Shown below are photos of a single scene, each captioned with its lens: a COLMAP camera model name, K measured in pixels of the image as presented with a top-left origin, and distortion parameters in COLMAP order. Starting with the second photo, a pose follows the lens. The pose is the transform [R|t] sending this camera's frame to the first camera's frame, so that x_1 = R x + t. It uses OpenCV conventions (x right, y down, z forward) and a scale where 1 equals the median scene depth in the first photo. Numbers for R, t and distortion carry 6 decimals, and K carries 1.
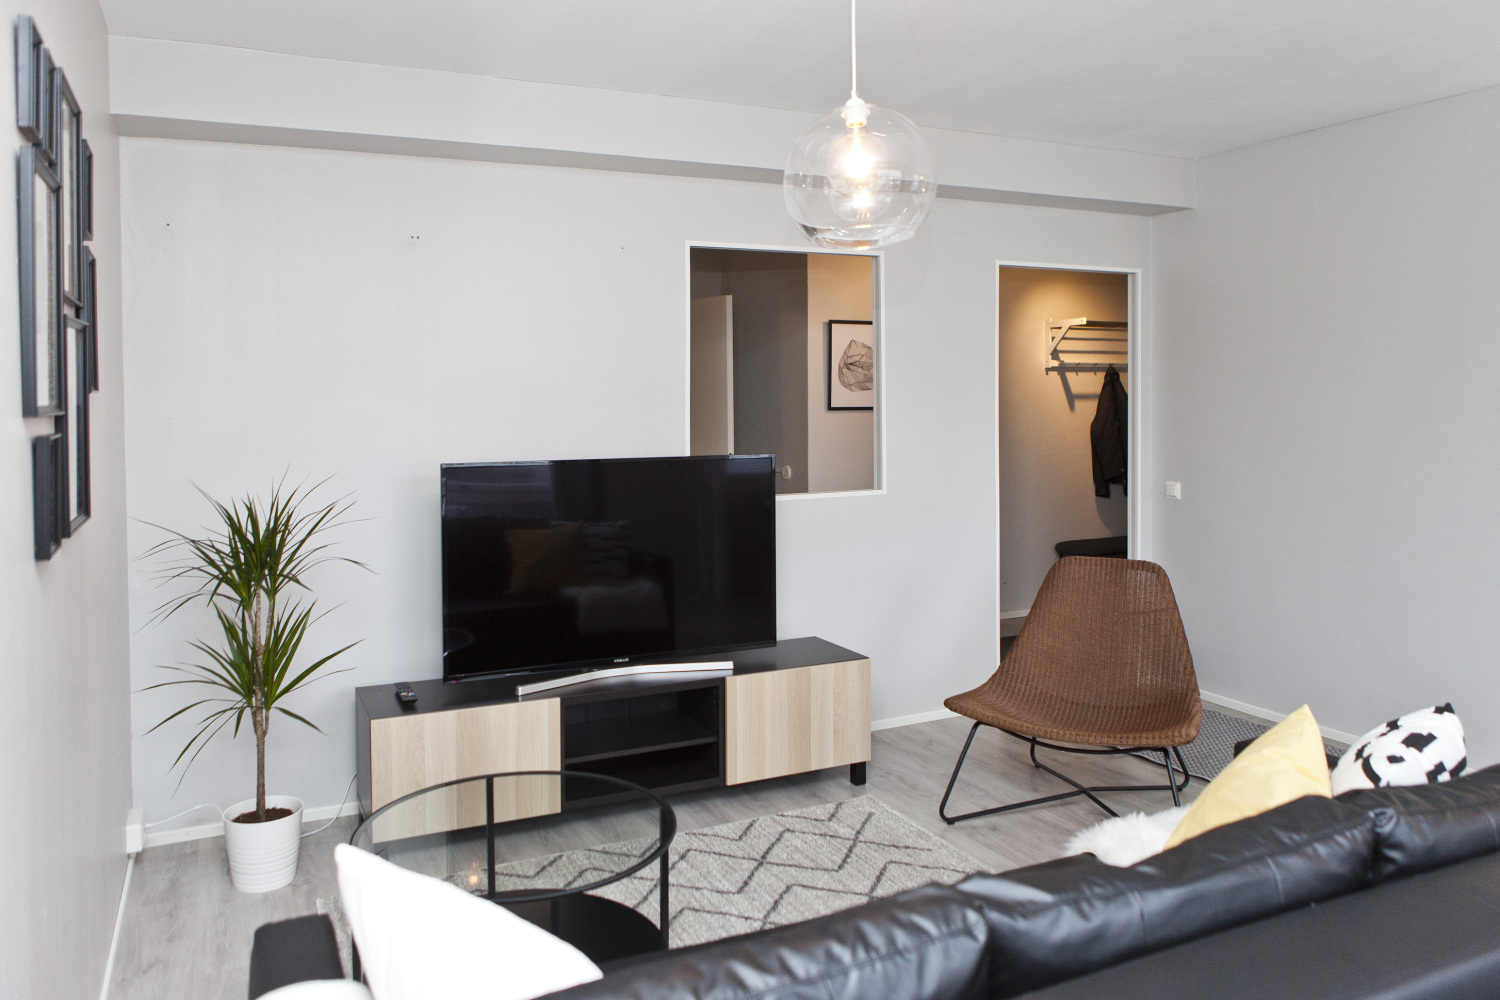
lens RADIAL K [[1132.4, 0, 745.8], [0, 1132.4, 465.0], [0, 0, 1]] dist [-0.084014, 0.204864]
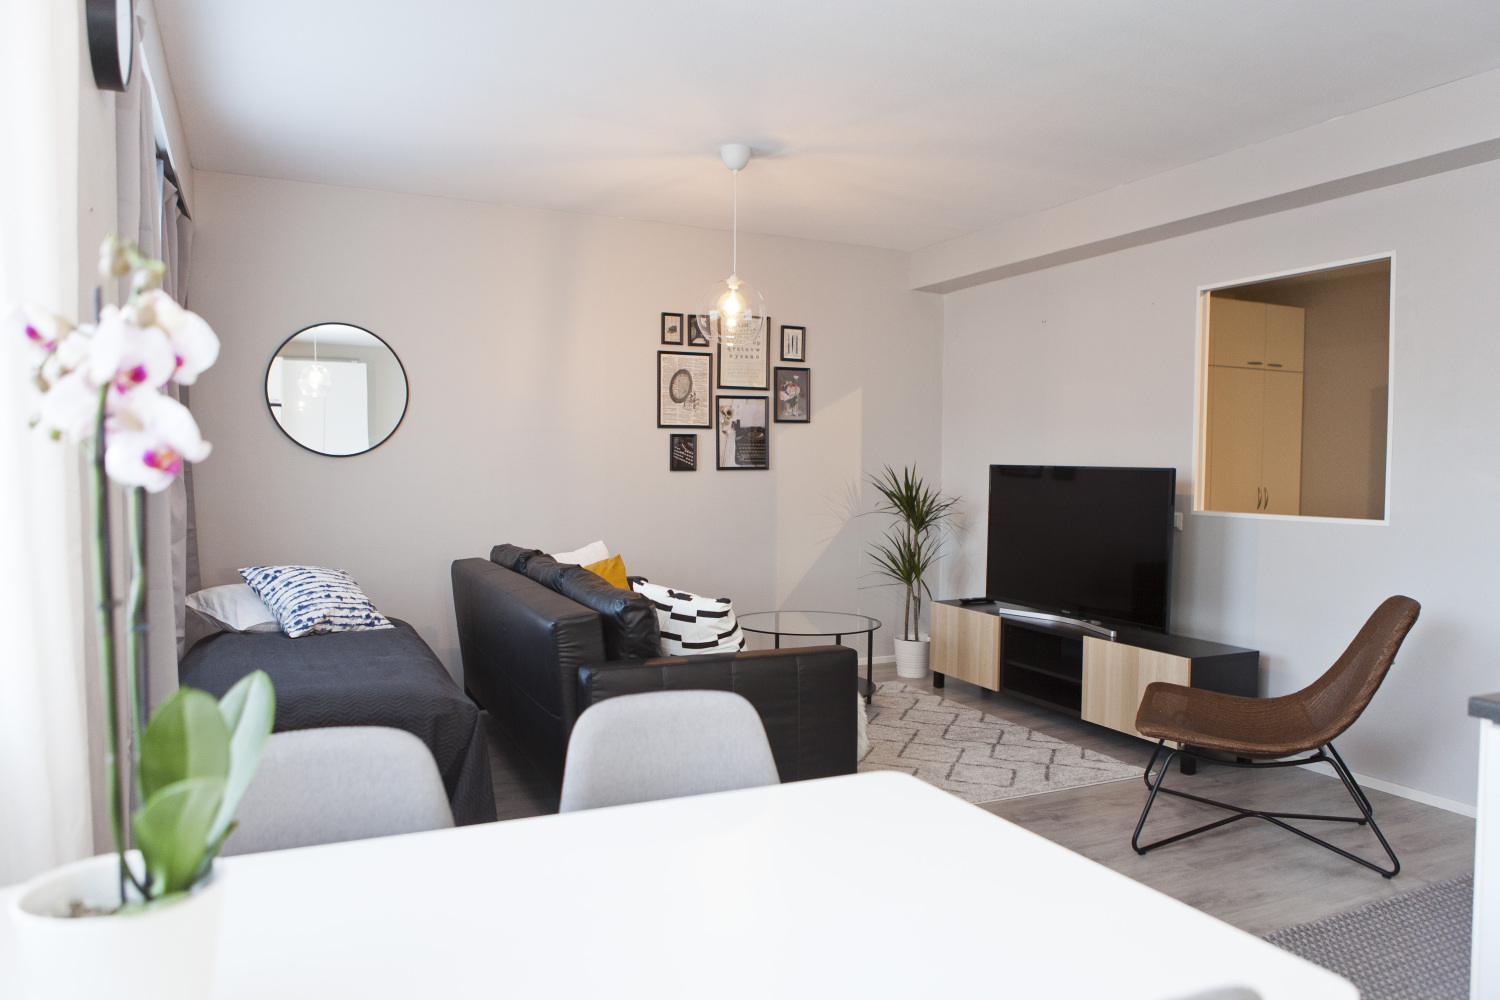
lens RADIAL K [[1132.4, 0, 745.8], [0, 1132.4, 465.0], [0, 0, 1]] dist [-0.084014, 0.204864]
pose [[-0.026672, 0.015492, -0.999524, 1.323117], [-0.067798, 0.997550, 0.017271, -0.006570], [0.997342, 0.068227, -0.025557, 0.637405]]
